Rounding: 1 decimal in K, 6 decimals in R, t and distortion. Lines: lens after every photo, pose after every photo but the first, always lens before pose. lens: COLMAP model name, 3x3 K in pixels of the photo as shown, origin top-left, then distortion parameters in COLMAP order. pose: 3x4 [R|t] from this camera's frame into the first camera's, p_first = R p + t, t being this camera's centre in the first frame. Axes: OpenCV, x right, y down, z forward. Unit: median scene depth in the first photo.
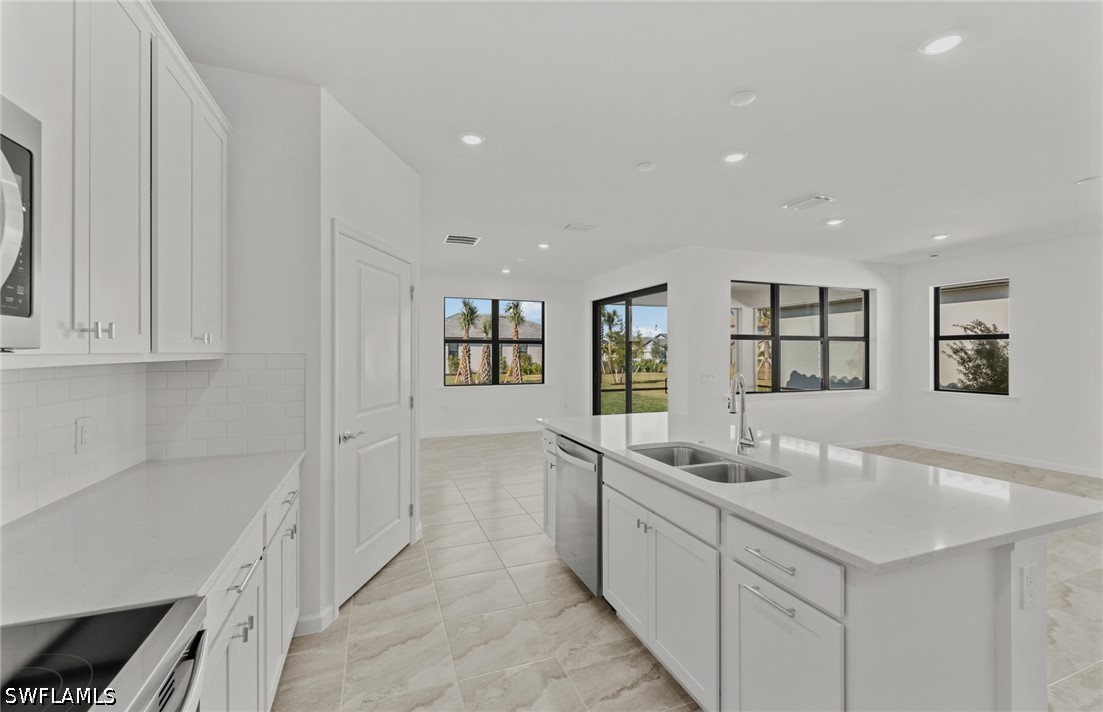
lens RADIAL K [[455.1, 0, 555.0], [0, 455.1, 351.7], [0, 0, 1]] dist [-0.002853, 0.000109]
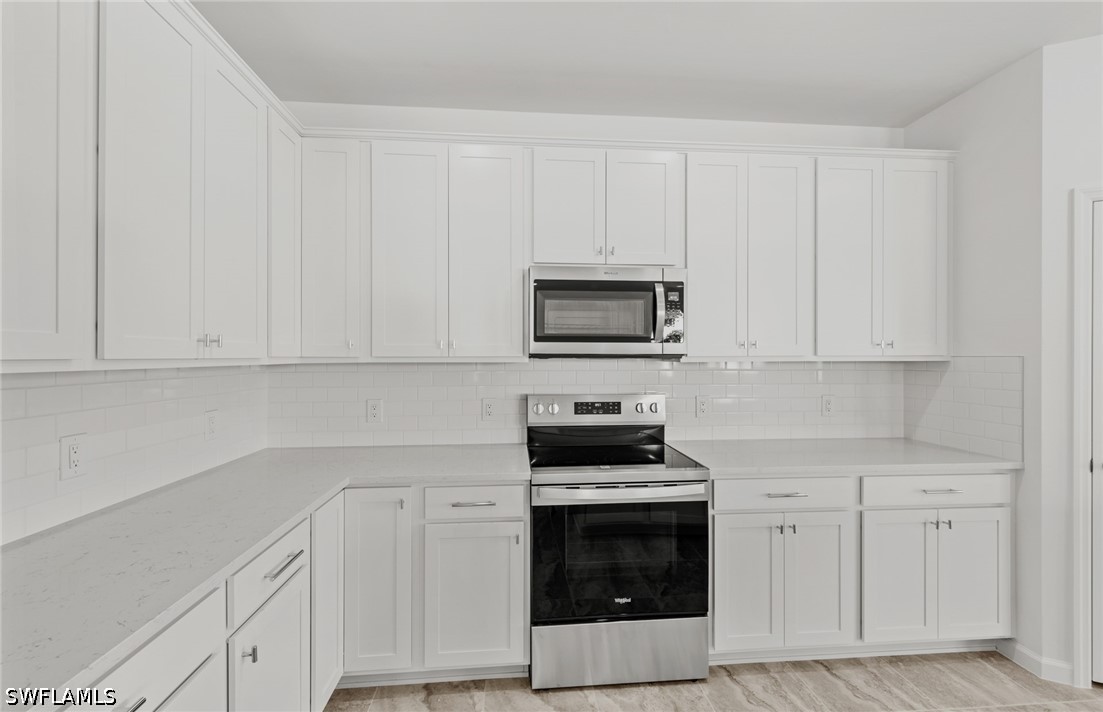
lens RADIAL K [[455.1, 0, 551.8], [0, 455.1, 355.3], [0, 0, 1]] dist [-0.002853, 0.000109]
pose [[-0.285479, -0.005854, -0.958367, 0.628190], [-0.001507, 0.999983, -0.005659, 0.011252], [0.958384, -0.000171, -0.285483, 0.388701]]
